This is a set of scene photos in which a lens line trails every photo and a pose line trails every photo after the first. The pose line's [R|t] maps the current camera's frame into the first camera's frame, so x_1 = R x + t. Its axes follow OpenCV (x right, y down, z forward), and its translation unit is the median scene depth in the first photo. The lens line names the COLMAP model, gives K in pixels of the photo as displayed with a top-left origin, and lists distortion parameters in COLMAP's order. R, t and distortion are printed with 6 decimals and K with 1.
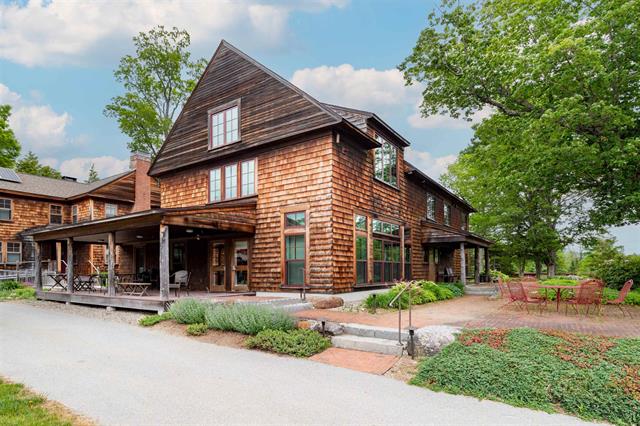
lens RADIAL K [[358.2, 0, 314.7], [0, 358.2, 271.7], [0, 0, 1]] dist [-0.002530, 0.000259]
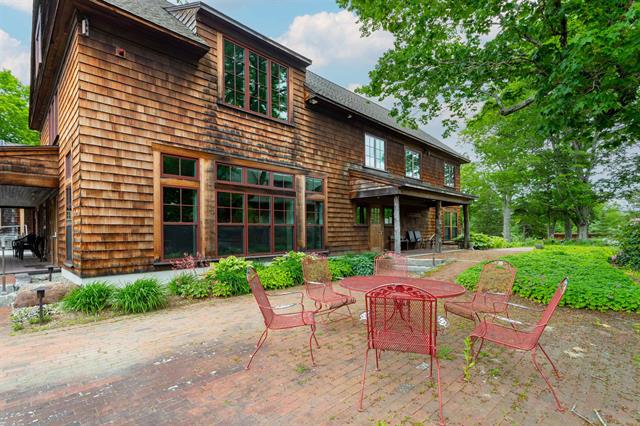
lens RADIAL K [[312.7, 0, 323.2], [0, 312.7, 235.4], [0, 0, 1]] dist [-0.001211, -0.000193]
pose [[0.985042, -0.005852, -0.172214, 0.455035], [0.006939, 0.999960, 0.005711, -0.009524], [0.172174, -0.006820, 0.985043, 0.433658]]
